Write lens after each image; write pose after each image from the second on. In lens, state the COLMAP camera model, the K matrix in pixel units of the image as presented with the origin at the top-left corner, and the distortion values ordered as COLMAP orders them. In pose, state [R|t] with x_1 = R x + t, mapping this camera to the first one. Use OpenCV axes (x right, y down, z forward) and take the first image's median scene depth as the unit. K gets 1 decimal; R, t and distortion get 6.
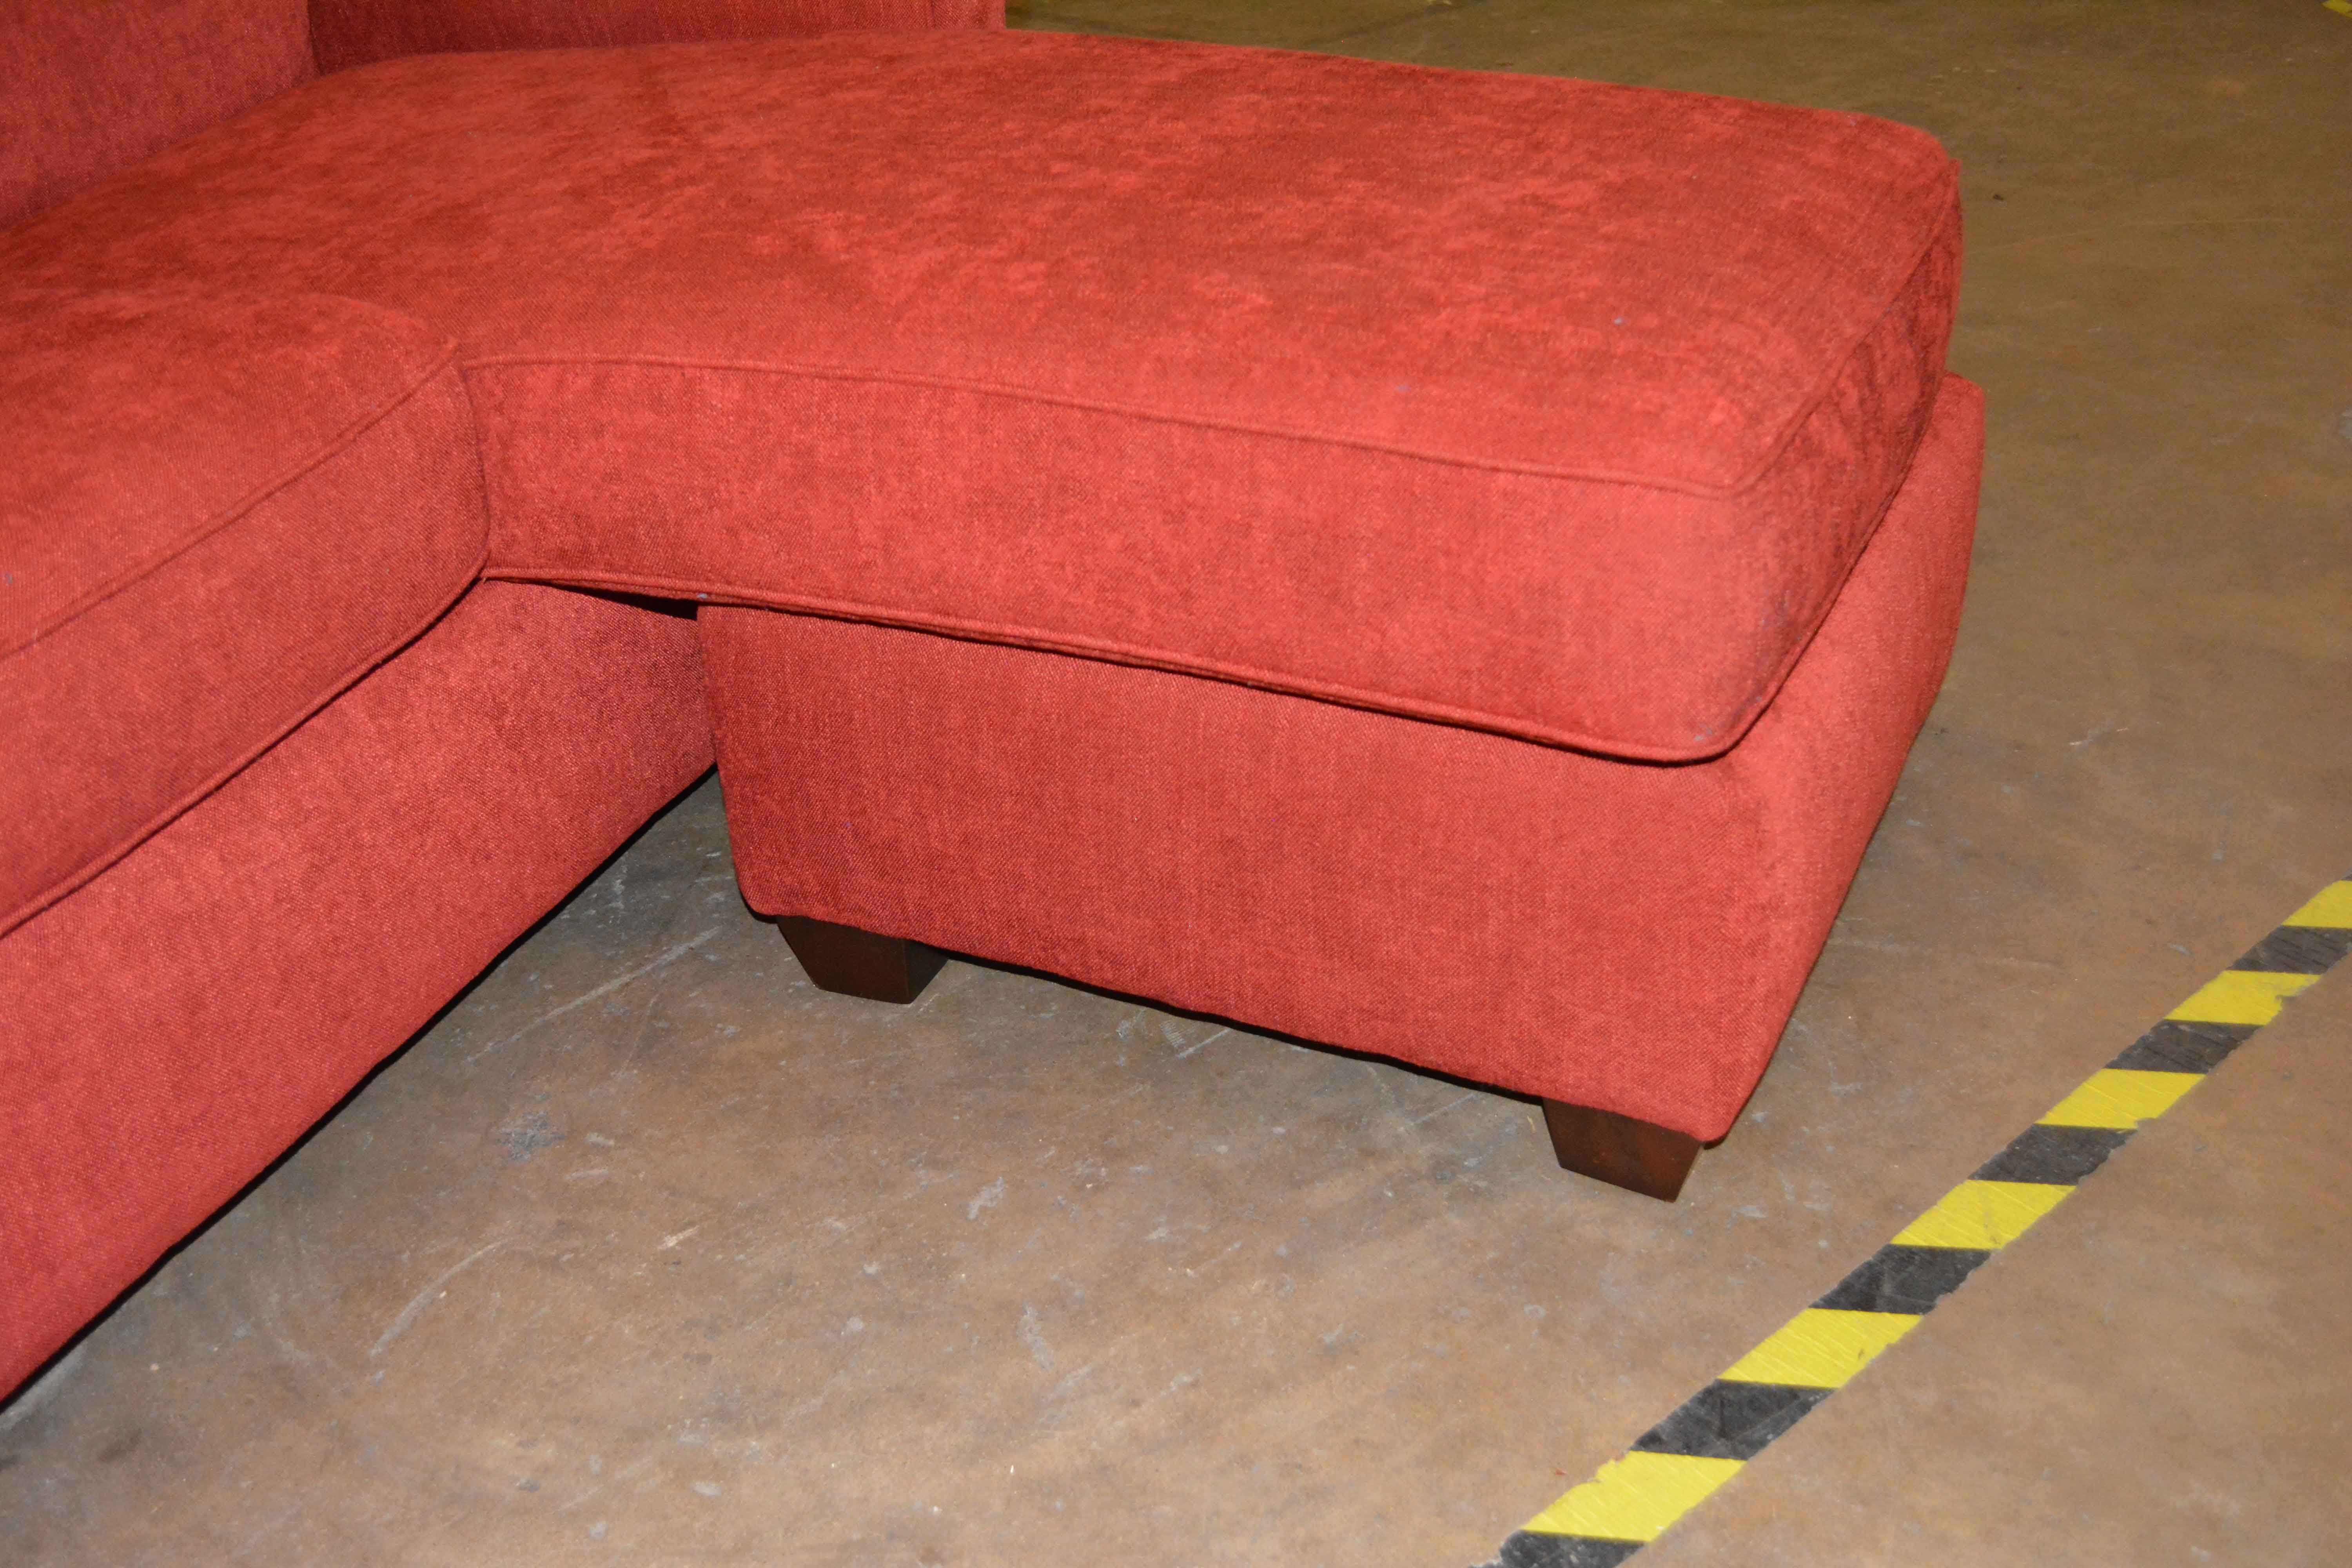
lens RADIAL K [[2449.7, 0, 1185.7], [0, 2449.7, 796.4], [0, 0, 1]] dist [-0.053866, 0.000000]
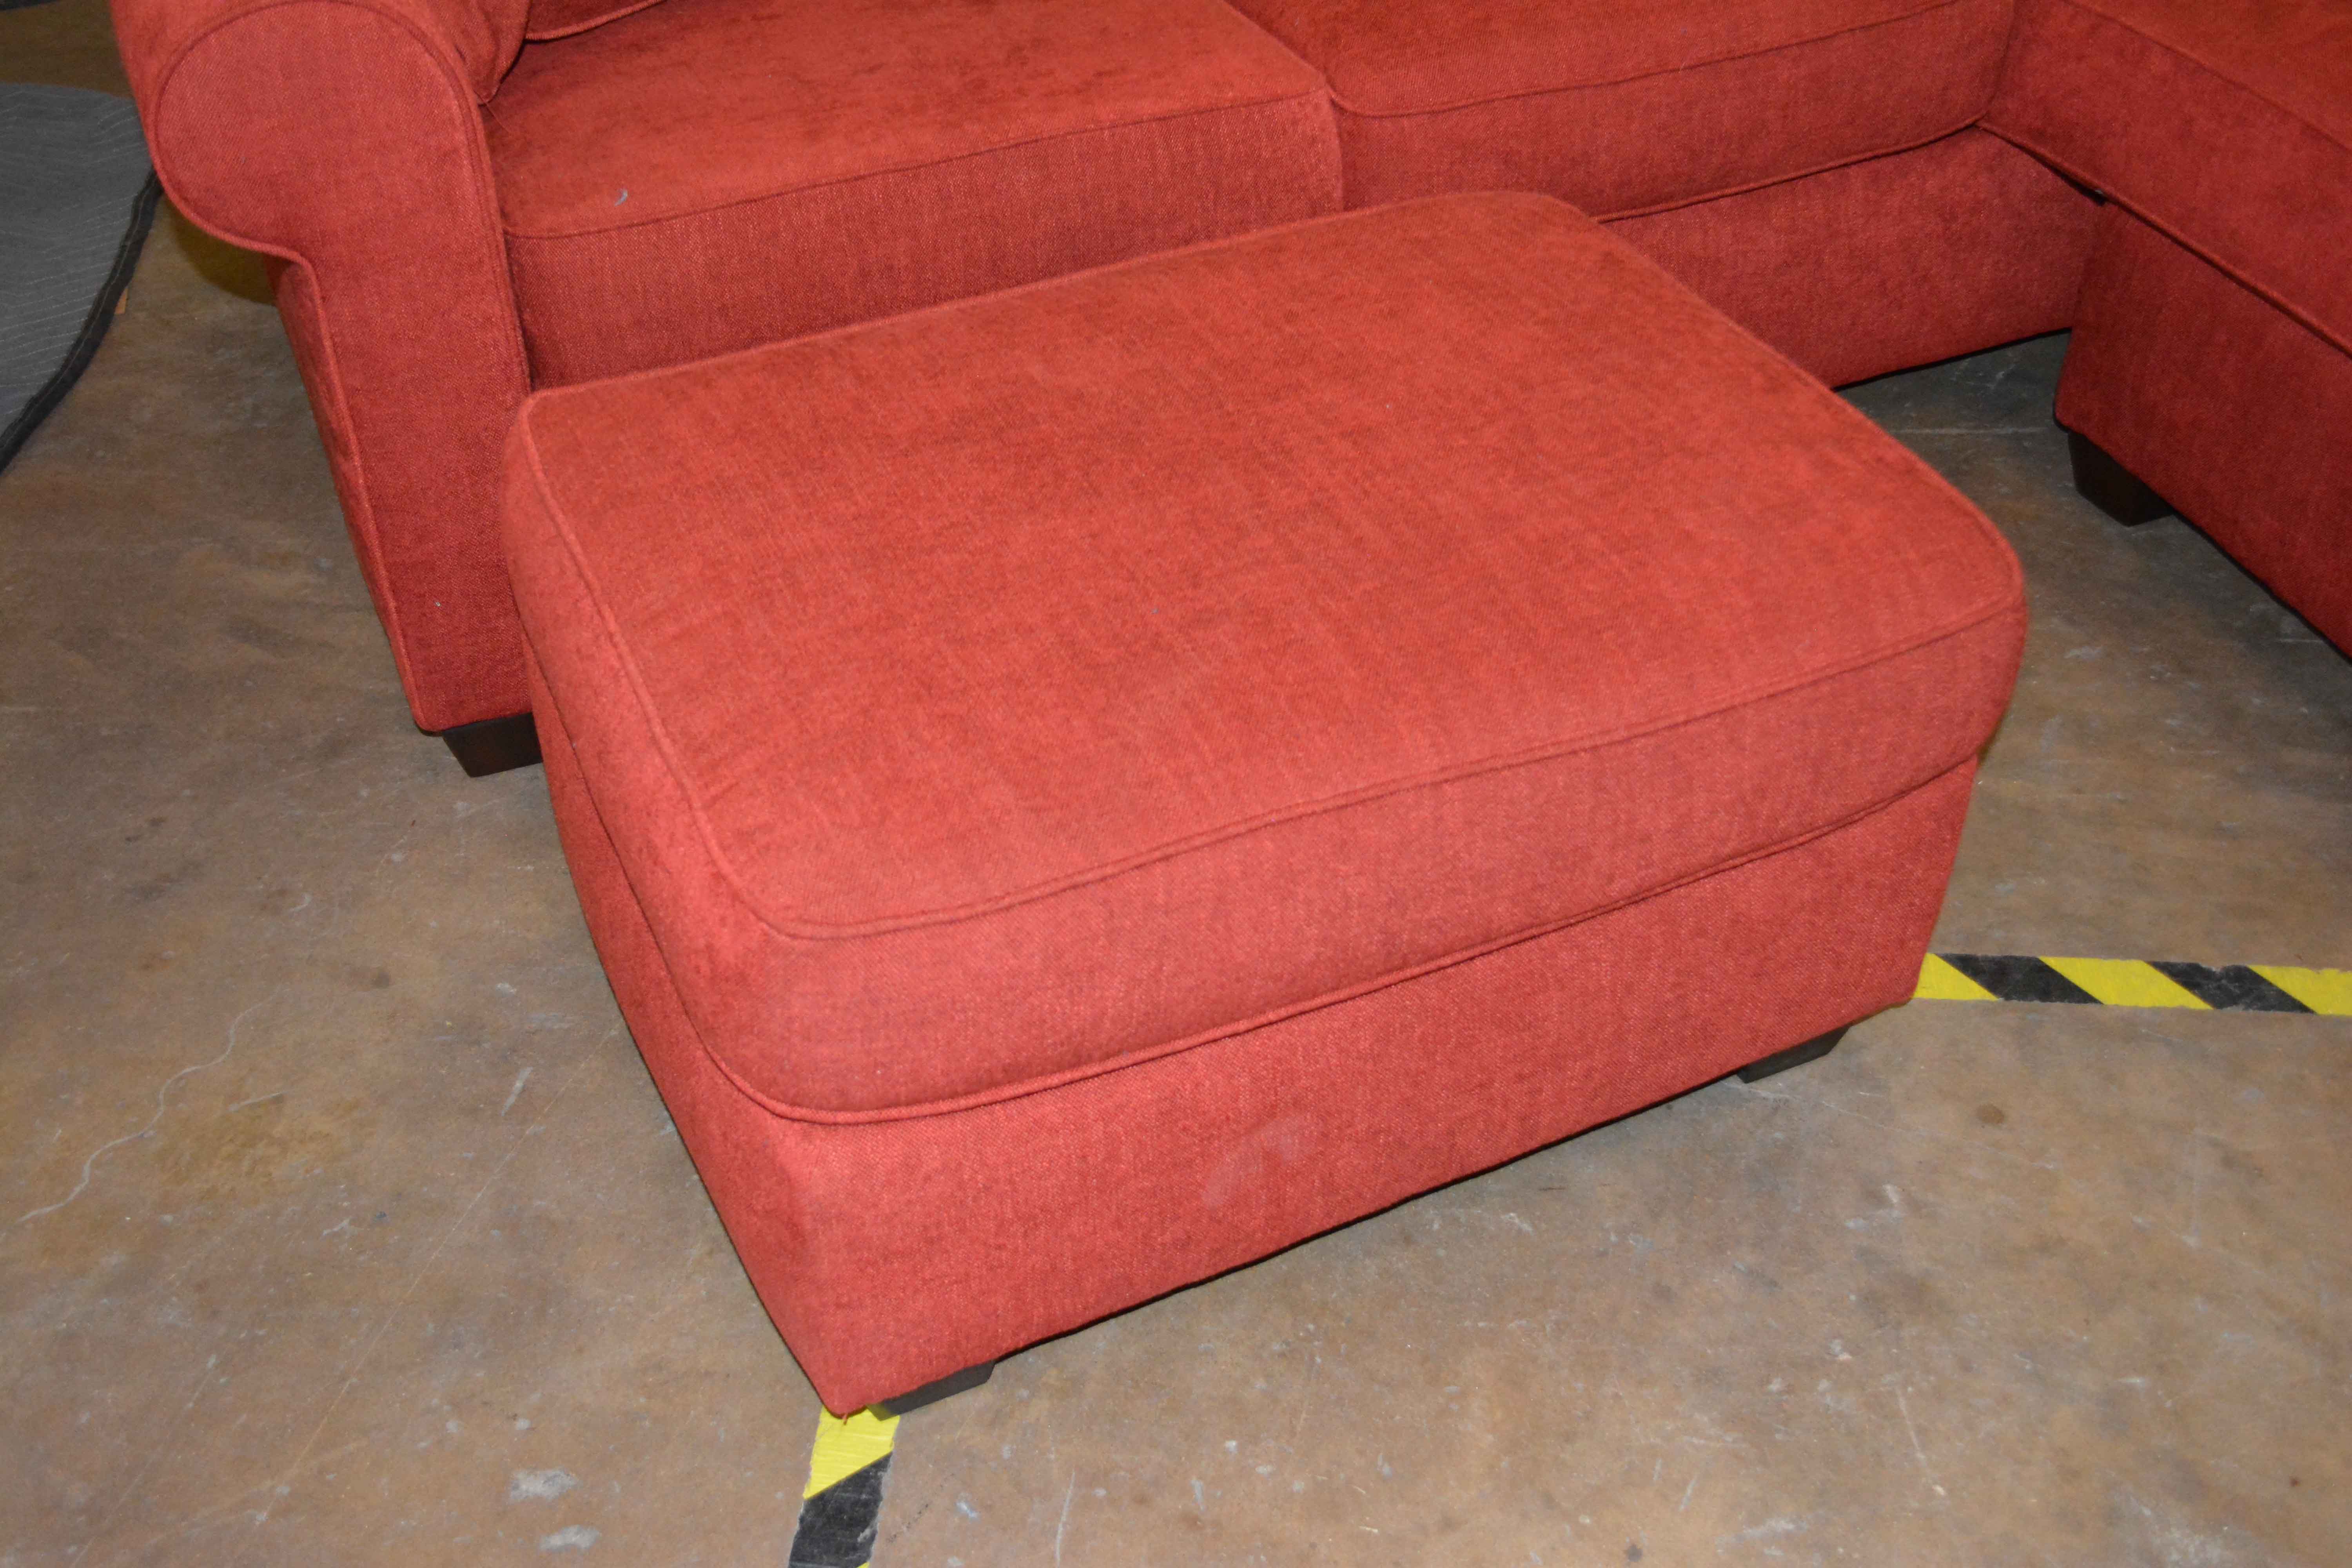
lens RADIAL K [[2449.7, 0, 1173.6], [0, 2449.7, 790.0], [0, 0, 1]] dist [-0.053866, 0.000000]
pose [[0.714243, 0.476175, -0.512947, 0.333176], [-0.366838, 0.878849, 0.305049, -0.006905], [0.596059, -0.029710, 0.802391, -0.520220]]
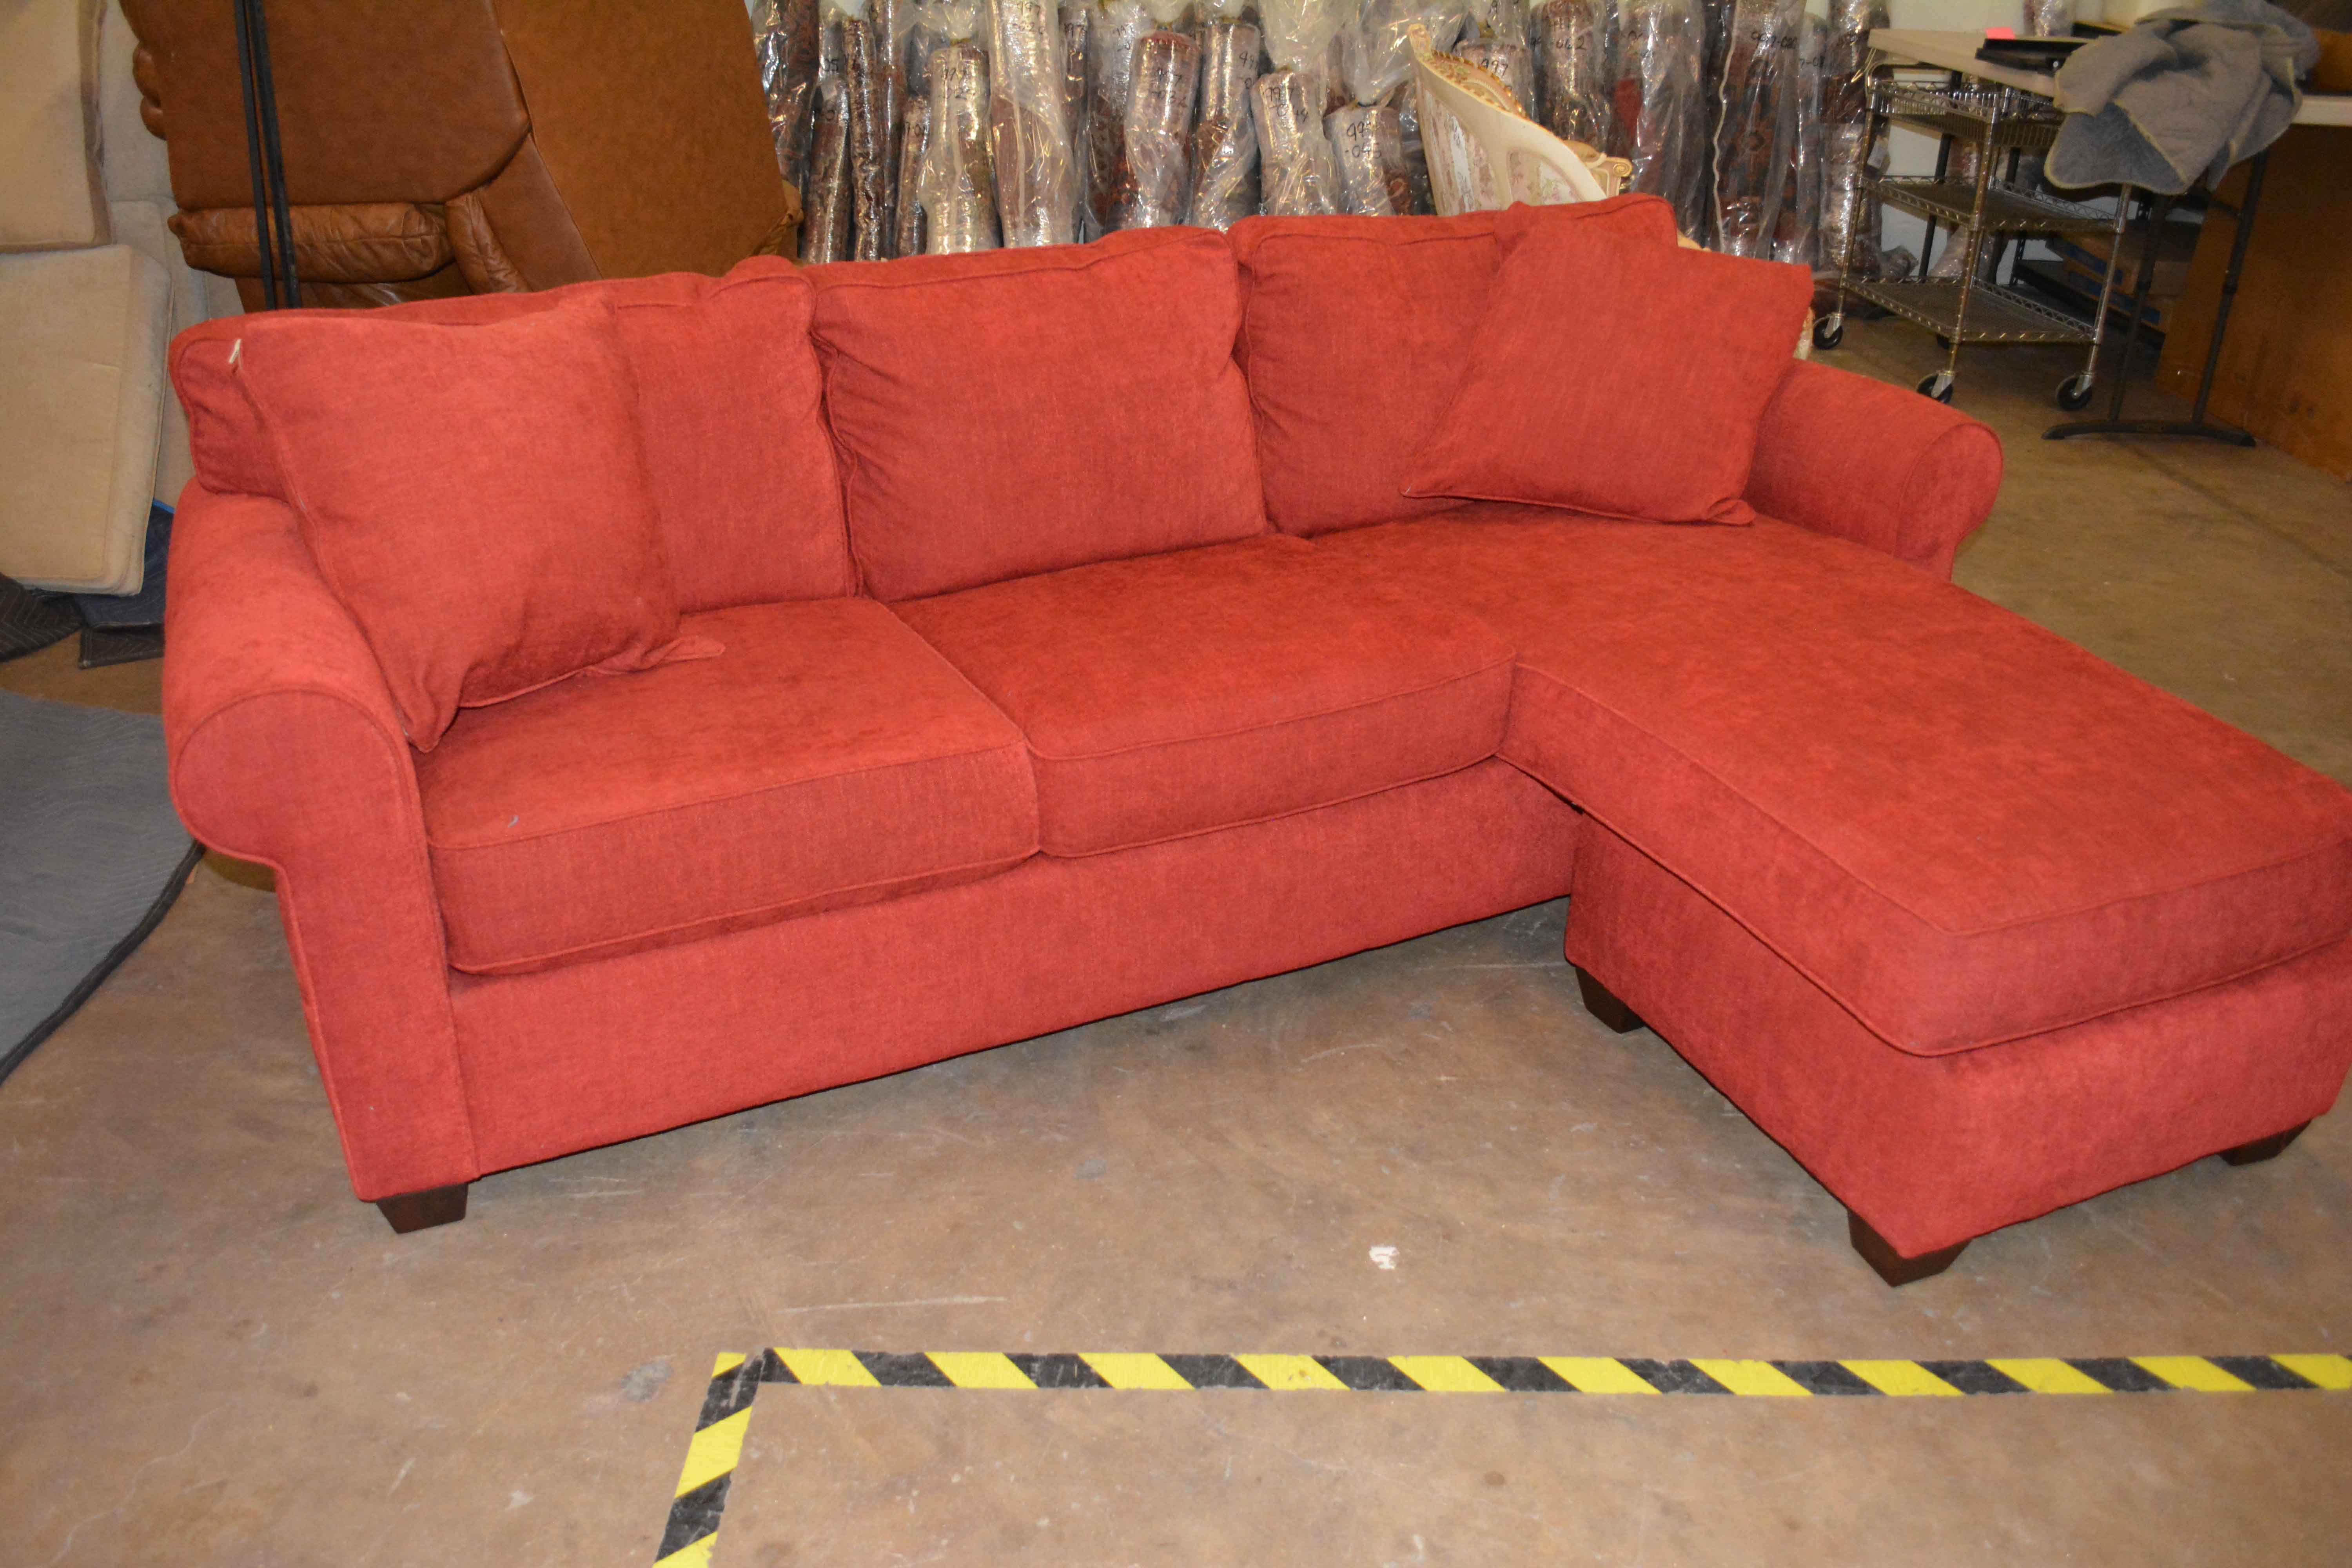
lens RADIAL K [[1840.0, 0, 1163.6], [0, 1840.0, 807.6], [0, 0, 1]] dist [-0.079424, 0.007767]
pose [[0.748445, 0.353502, -0.561130, 0.442112], [-0.370384, 0.924654, 0.088492, -0.091925], [0.550133, 0.141602, 0.822984, -0.510658]]
